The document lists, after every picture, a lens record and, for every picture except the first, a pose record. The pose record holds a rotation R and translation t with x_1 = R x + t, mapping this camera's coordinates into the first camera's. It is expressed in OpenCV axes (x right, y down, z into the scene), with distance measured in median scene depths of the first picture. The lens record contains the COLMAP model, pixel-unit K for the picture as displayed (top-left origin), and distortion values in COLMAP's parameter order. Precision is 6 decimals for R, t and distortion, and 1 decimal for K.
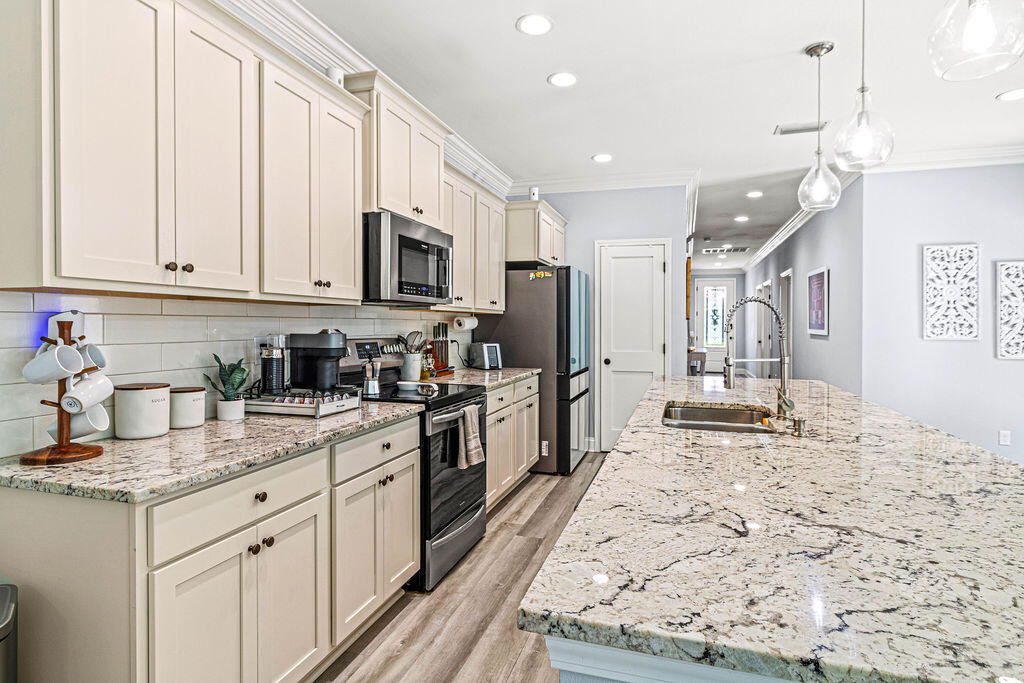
lens RADIAL K [[546.2, 0, 511.8], [0, 546.2, 306.4], [0, 0, 1]] dist [-0.003098, -0.000786]
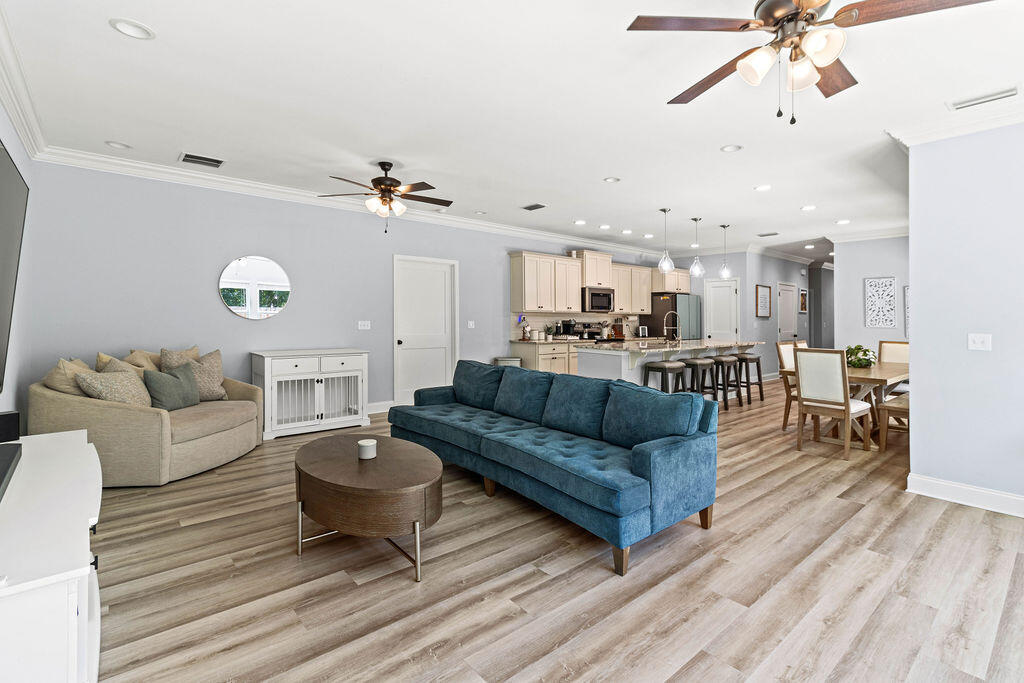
lens RADIAL K [[480.7, 0, 514.3], [0, 480.7, 337.8], [0, 0, 1]] dist [0.002285, 0.000137]
pose [[0.852644, 0.024542, -0.521916, 0.985543], [0.011851, 0.997731, 0.066275, -0.052847], [0.522358, -0.062694, 0.850419, -1.903954]]
